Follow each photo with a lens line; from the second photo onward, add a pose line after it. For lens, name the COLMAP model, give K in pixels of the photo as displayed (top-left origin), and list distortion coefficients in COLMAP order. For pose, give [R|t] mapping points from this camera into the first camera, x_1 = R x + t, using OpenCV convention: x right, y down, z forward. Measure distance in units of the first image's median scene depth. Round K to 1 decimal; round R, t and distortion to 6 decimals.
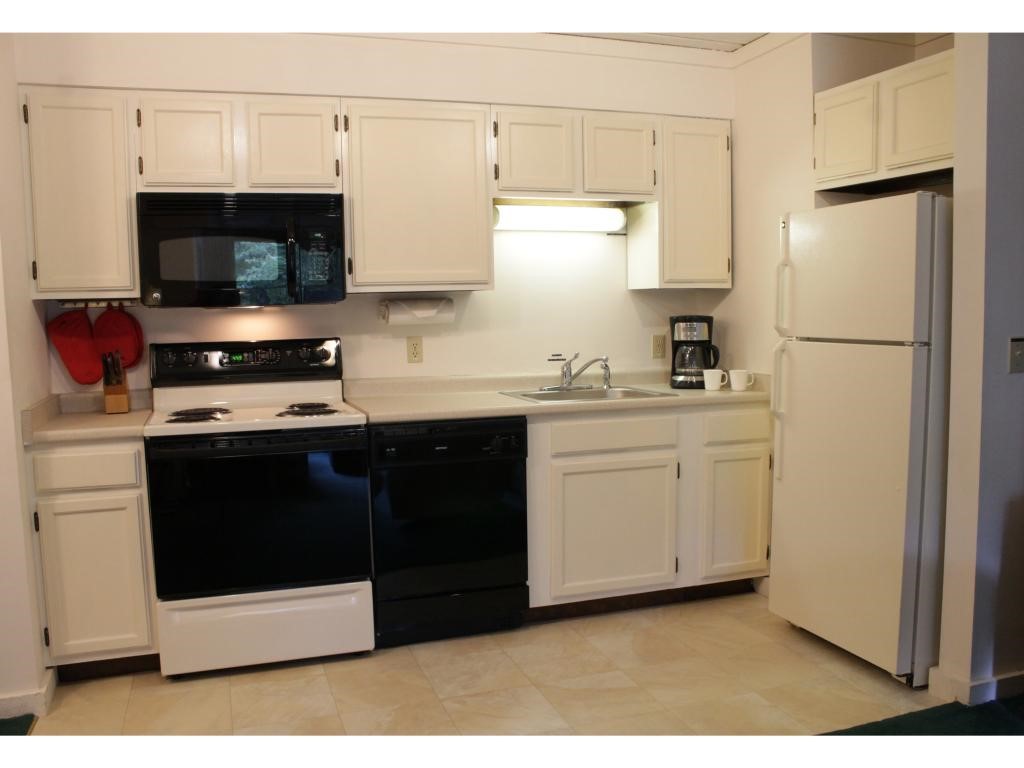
lens RADIAL K [[884.2, 0, 519.9], [0, 884.2, 390.6], [0, 0, 1]] dist [-0.158105, 0.116929]
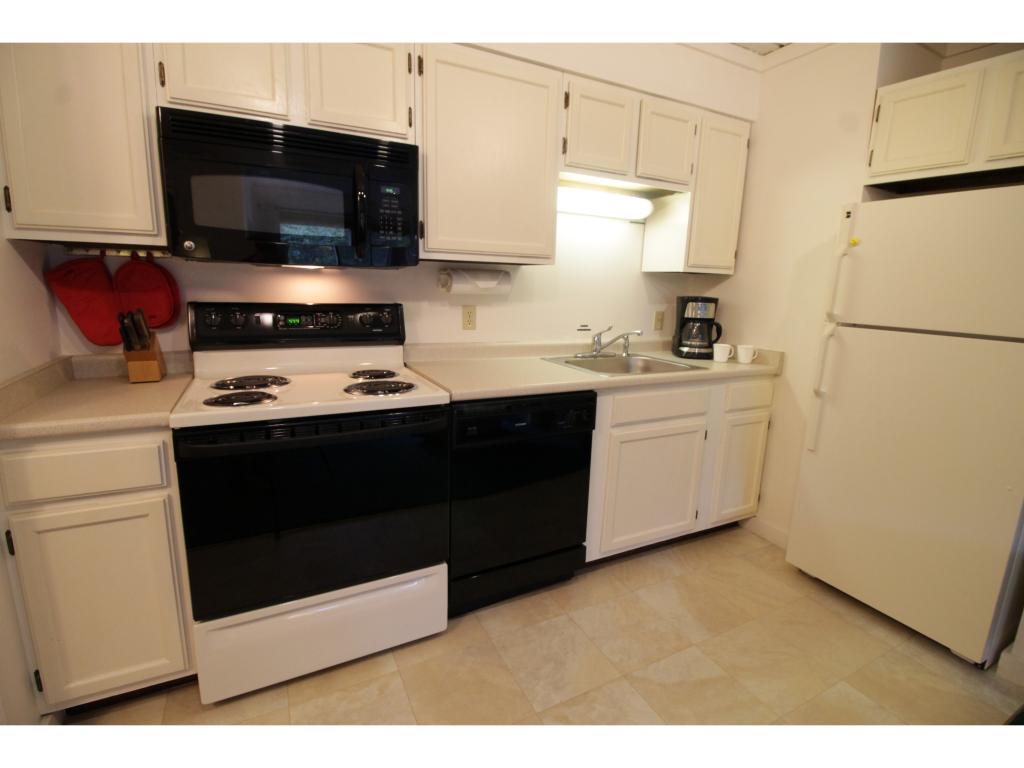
lens RADIAL K [[487.7, 0, 520.9], [0, 487.7, 375.5], [0, 0, 1]] dist [-0.005608, -0.008701]
pose [[0.988566, 0.021708, 0.149216, -0.164772], [-0.035658, 0.995171, 0.091455, -0.037197], [-0.146510, -0.095730, 0.984566, 0.454723]]
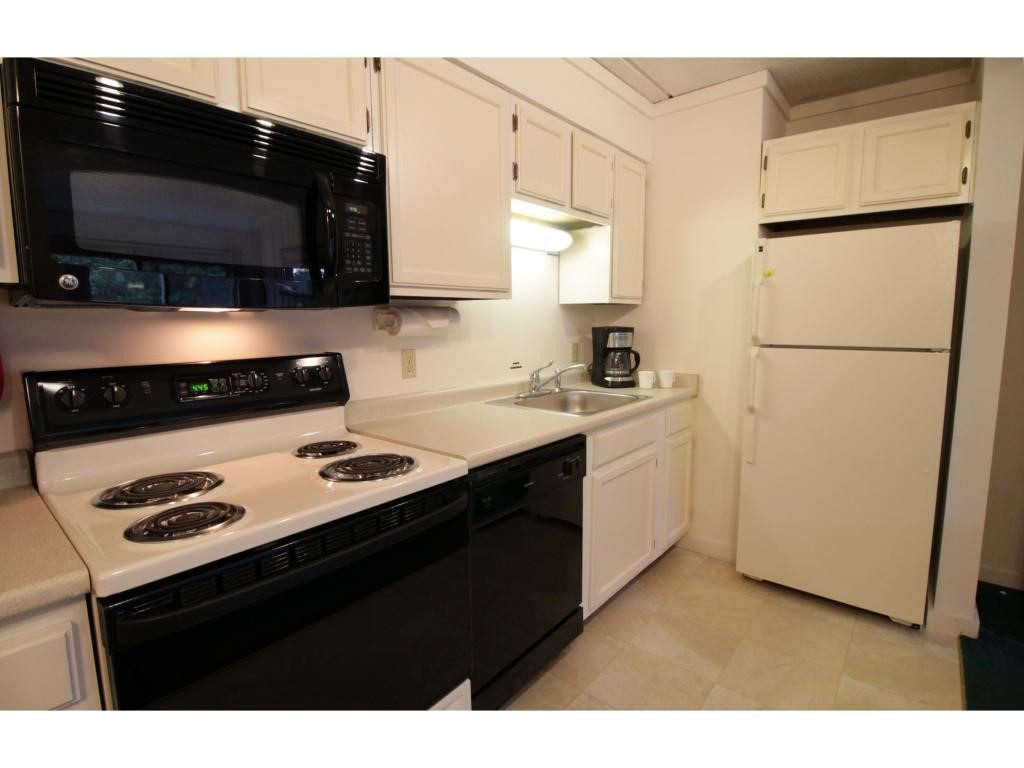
lens RADIAL K [[487.7, 0, 512.2], [0, 487.7, 376.1], [0, 0, 1]] dist [-0.005608, -0.008701]
pose [[0.862929, -0.046954, 0.503140, -0.319697], [0.038861, 0.998891, 0.026569, -0.048759], [-0.503829, -0.003374, 0.863797, 0.588420]]
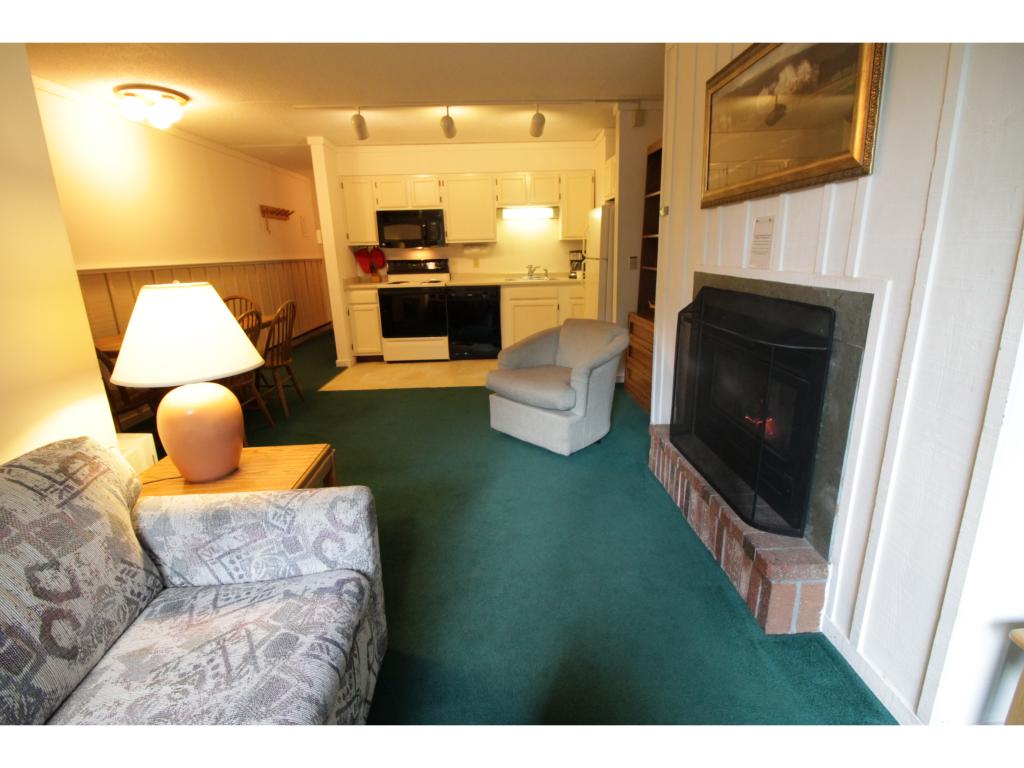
lens RADIAL K [[487.7, 0, 517.7], [0, 487.7, 374.6], [0, 0, 1]] dist [-0.005608, -0.008701]
pose [[0.955002, 0.069199, -0.288415, 0.561837], [-0.020587, 0.985523, 0.168287, 0.047035], [0.295885, -0.154776, 0.942601, -0.582313]]
